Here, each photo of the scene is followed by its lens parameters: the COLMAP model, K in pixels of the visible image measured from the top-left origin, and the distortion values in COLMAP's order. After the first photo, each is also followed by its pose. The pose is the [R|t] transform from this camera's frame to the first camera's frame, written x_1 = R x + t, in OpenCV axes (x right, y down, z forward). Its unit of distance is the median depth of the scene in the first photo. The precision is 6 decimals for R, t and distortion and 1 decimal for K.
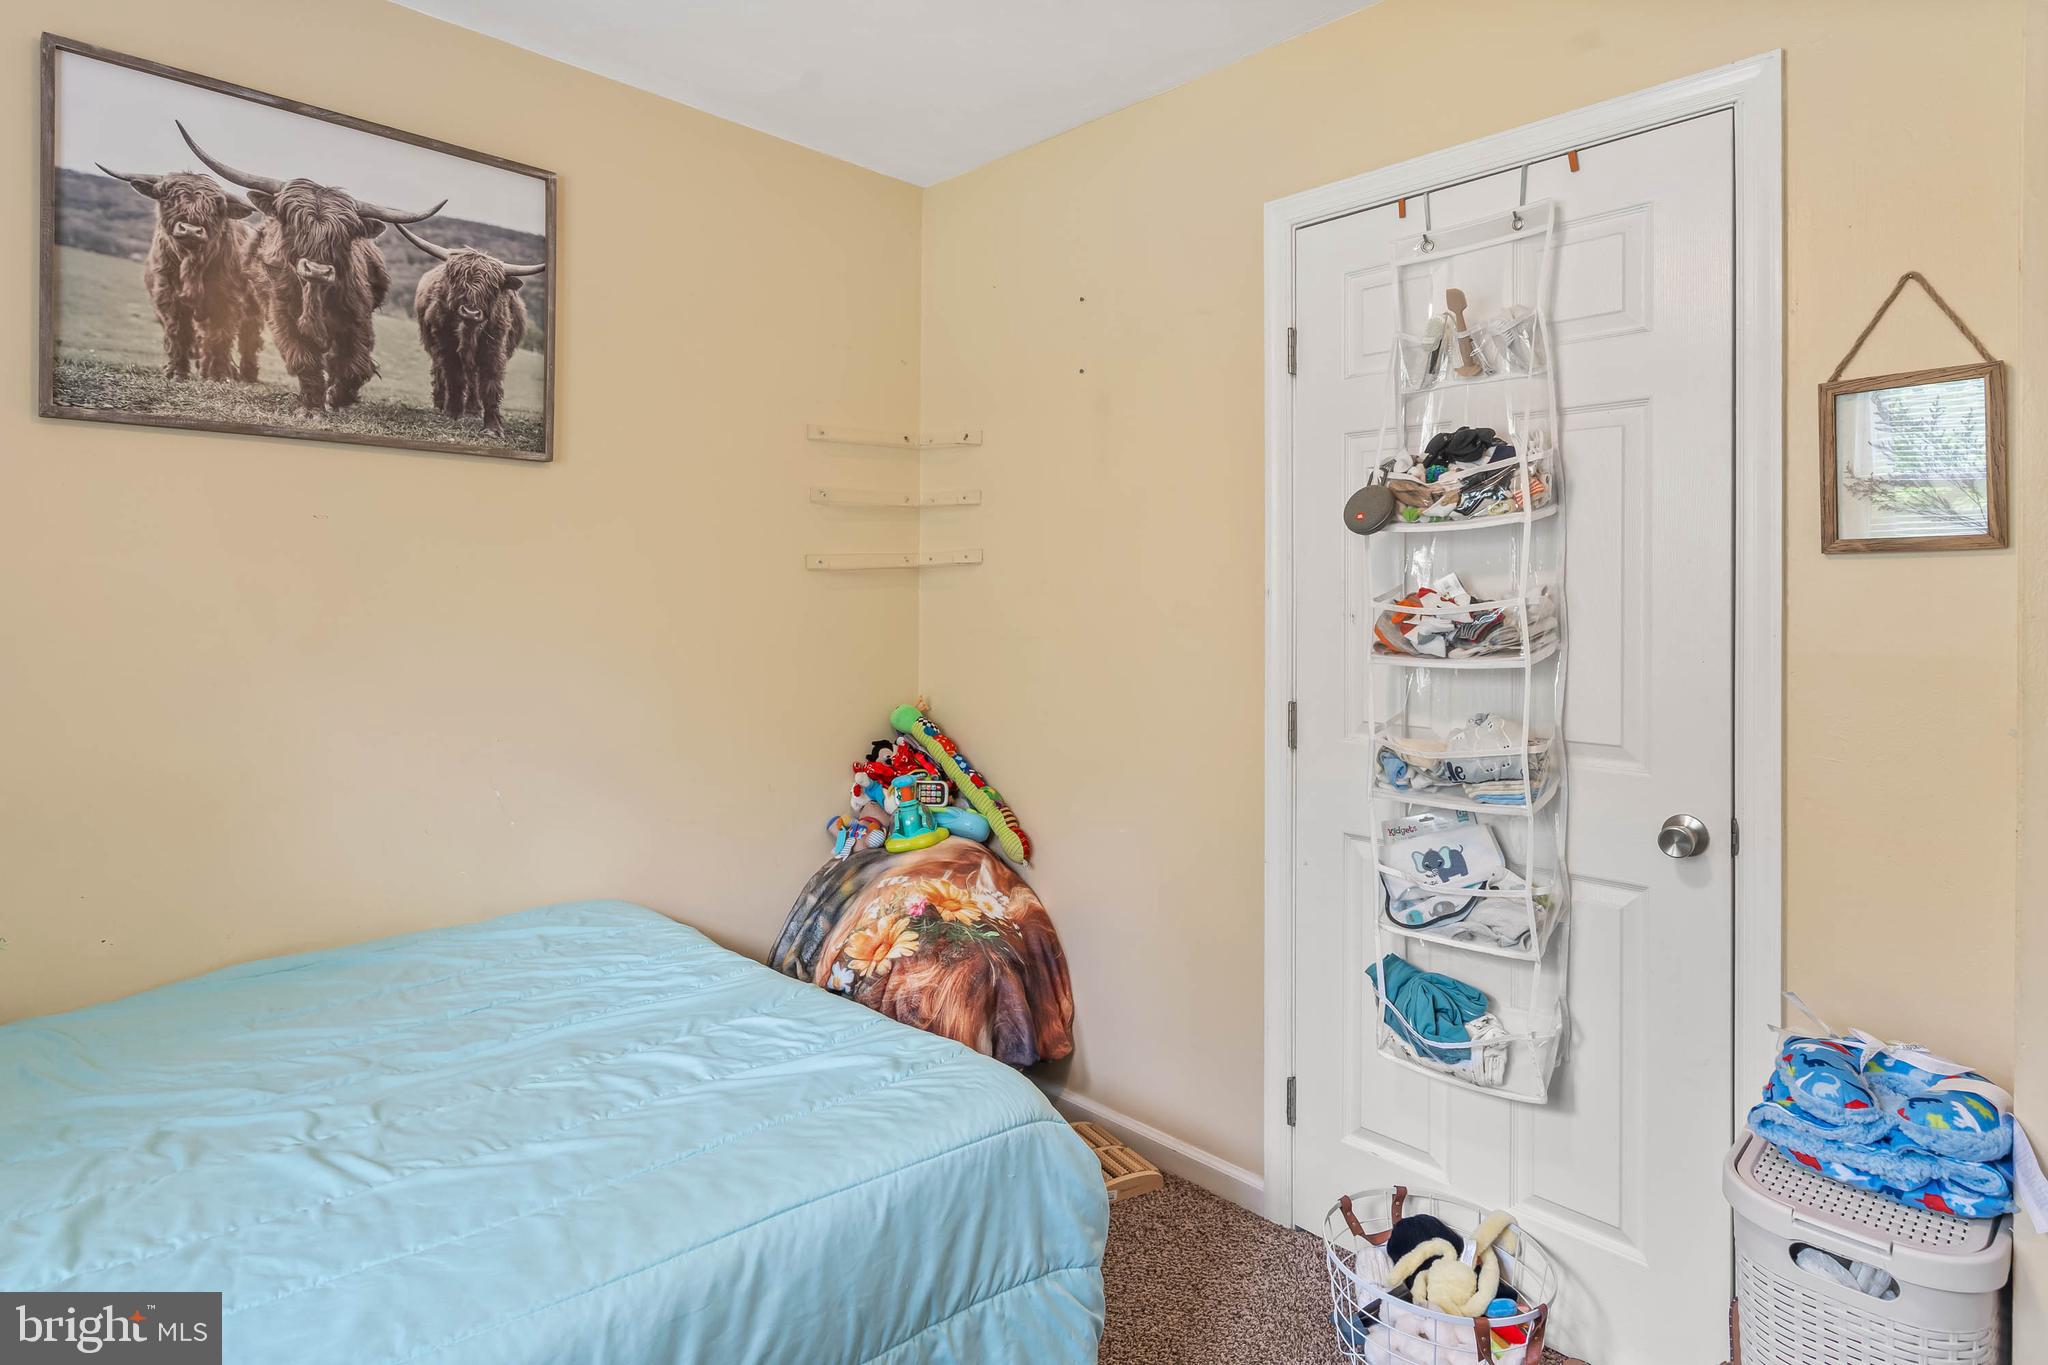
lens RADIAL K [[1083.9, 0, 1040.1], [0, 1083.9, 595.1], [0, 0, 1]] dist [0.005060, 0.000335]
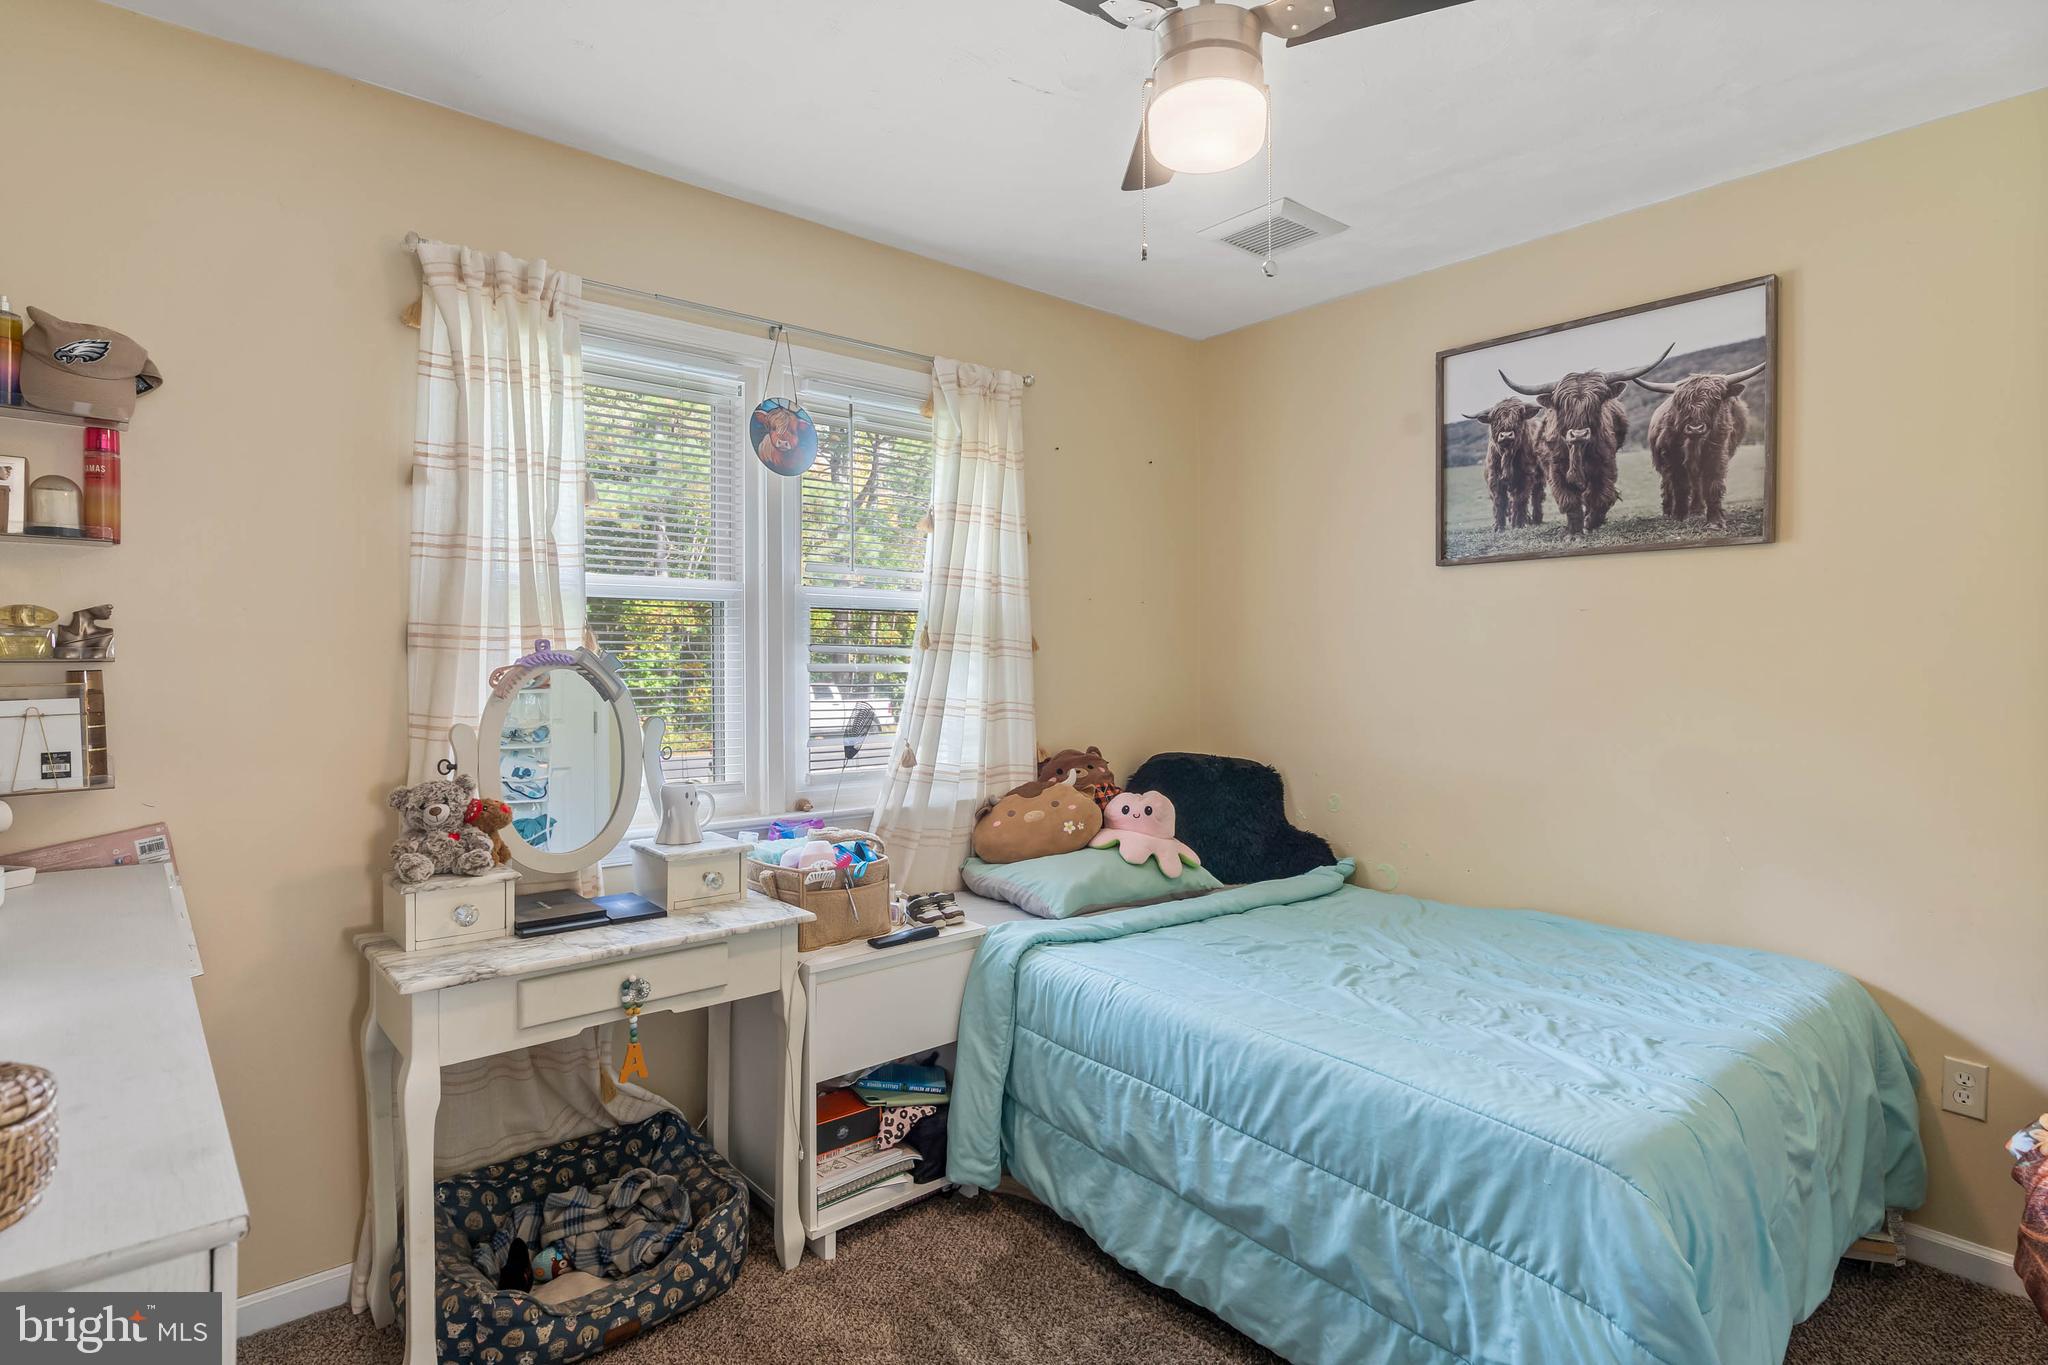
lens RADIAL K [[1083.9, 0, 1026.0], [0, 1083.9, 679.1], [0, 0, 1]] dist [0.005060, 0.000335]
pose [[-0.063451, 0.001947, -0.997983, 0.782993], [-0.004796, 0.999986, 0.002256, 0.016983], [0.997973, 0.004929, -0.063440, 0.380022]]
